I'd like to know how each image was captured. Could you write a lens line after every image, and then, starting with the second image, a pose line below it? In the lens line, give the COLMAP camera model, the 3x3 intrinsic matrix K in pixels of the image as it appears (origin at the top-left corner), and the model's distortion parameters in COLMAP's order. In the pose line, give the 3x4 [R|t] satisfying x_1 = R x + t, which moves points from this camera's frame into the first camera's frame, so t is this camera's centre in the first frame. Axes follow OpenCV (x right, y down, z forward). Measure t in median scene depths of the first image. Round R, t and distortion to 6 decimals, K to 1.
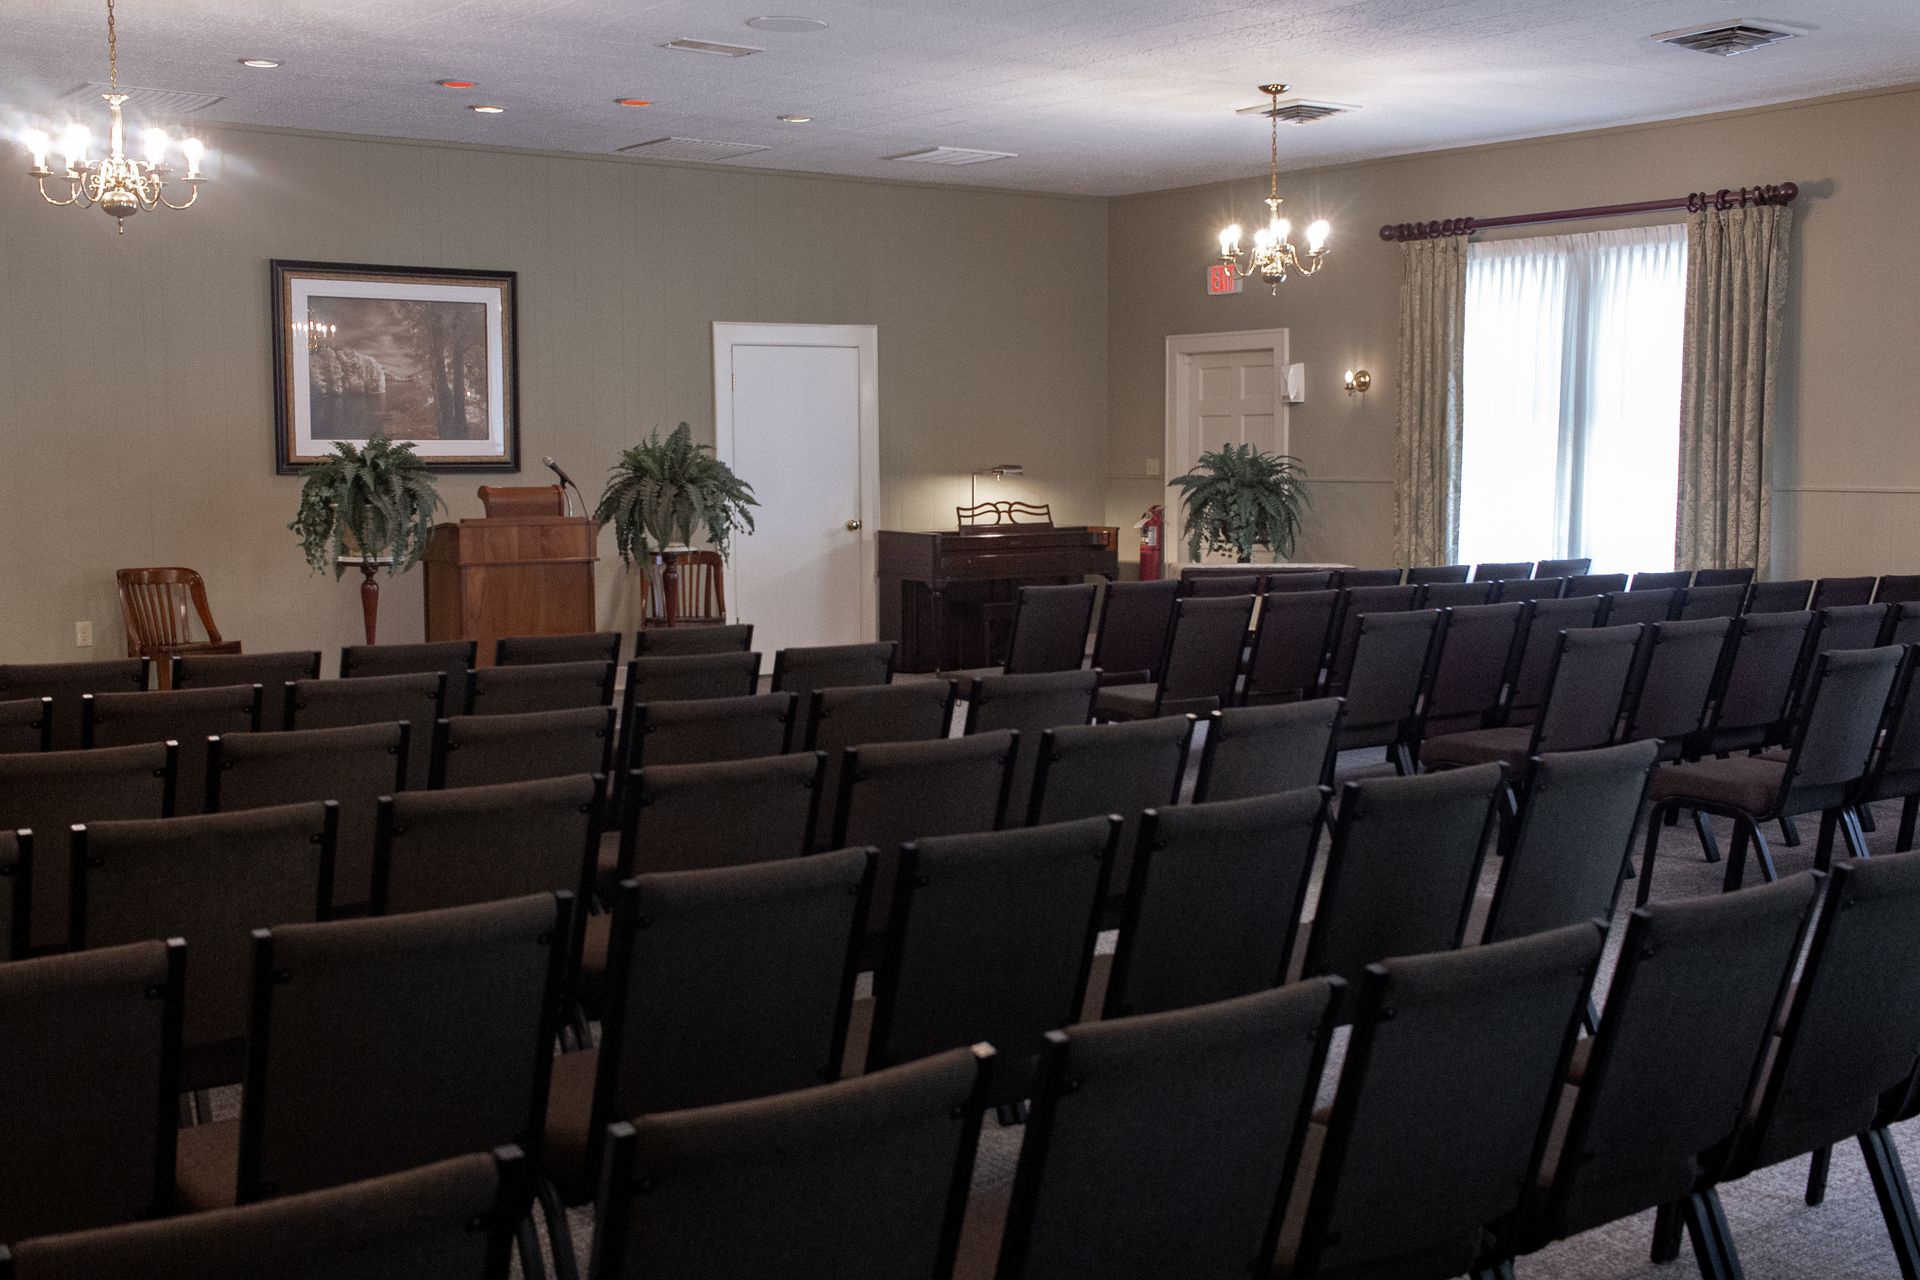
lens RADIAL K [[2163.2, 0, 971.3], [0, 2163.2, 646.0], [0, 0, 1]] dist [0.007002, 0.013809]
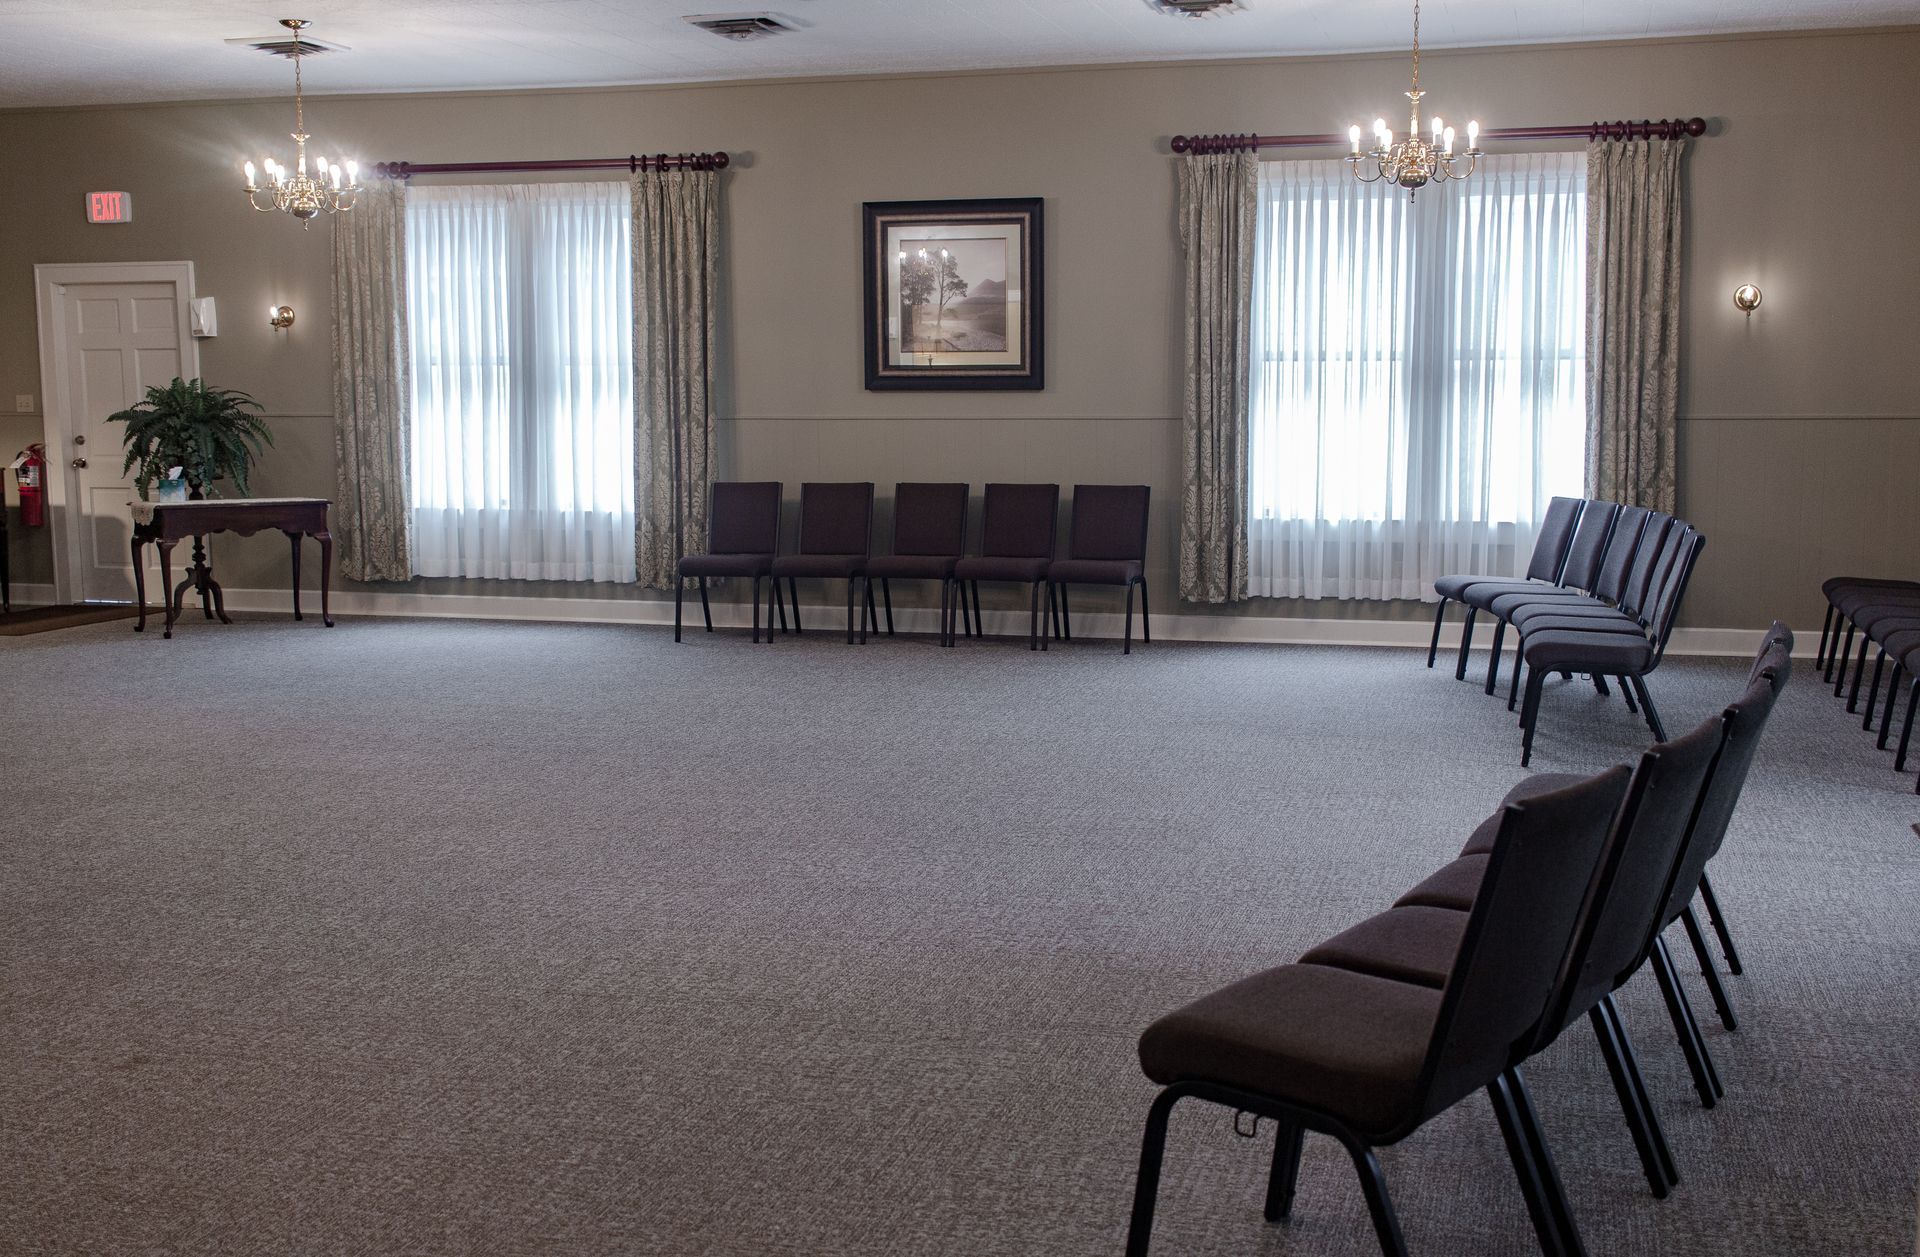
lens RADIAL K [[2115.3, 0, 963.2], [0, 2115.3, 660.9], [0, 0, 1]] dist [0.006991, 0.020440]
pose [[0.789791, -0.079310, 0.608227, -0.199152], [0.057200, 0.996808, 0.055704, 0.001596], [-0.610703, -0.009204, 0.791806, 0.018810]]
